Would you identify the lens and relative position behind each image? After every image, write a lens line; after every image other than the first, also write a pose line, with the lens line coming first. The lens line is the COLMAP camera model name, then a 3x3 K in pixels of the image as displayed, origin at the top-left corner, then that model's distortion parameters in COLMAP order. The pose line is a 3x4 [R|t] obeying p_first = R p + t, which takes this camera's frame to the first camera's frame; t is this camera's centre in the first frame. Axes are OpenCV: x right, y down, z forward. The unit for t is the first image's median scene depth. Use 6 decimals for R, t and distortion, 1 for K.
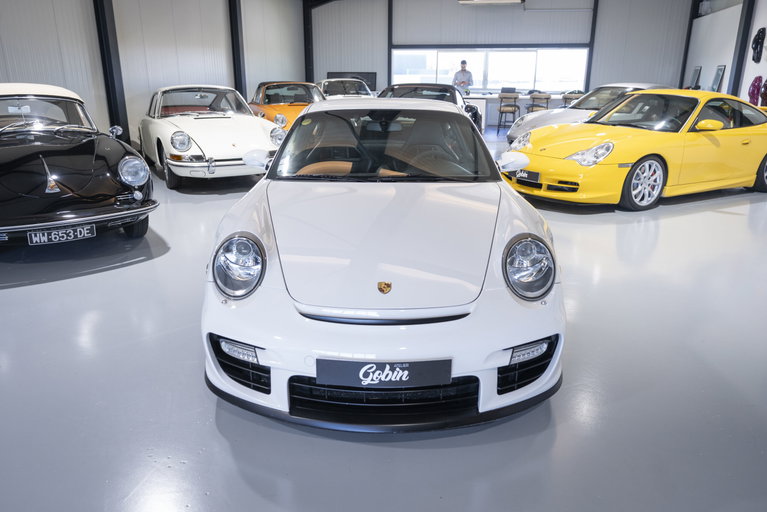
lens RADIAL K [[573.4, 0, 384.9], [0, 573.4, 259.4], [0, 0, 1]] dist [-0.000095, -0.002078]
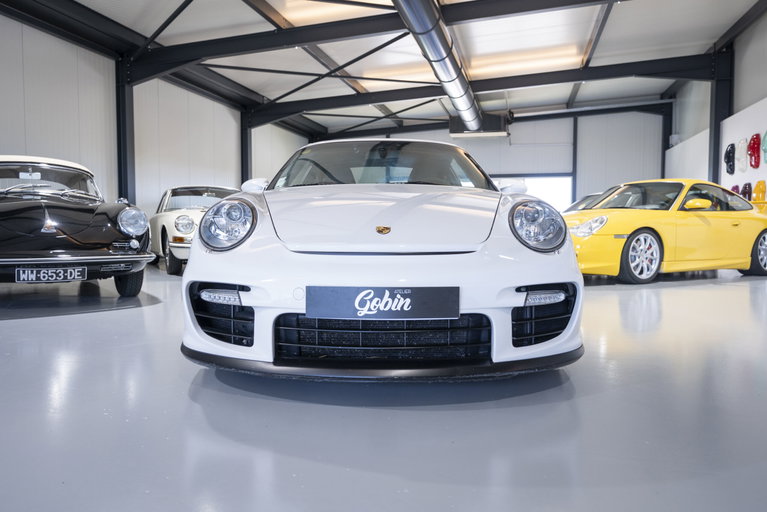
lens RADIAL K [[559.5, 0, 383.5], [0, 559.5, 256.0], [0, 0, 1]] dist [-0.001707, -0.000141]
pose [[0.999998, -0.001866, 0.000251, -0.000302], [0.001867, 0.965615, -0.259969, 0.161454], [0.000243, 0.259969, 0.965617, 0.070786]]
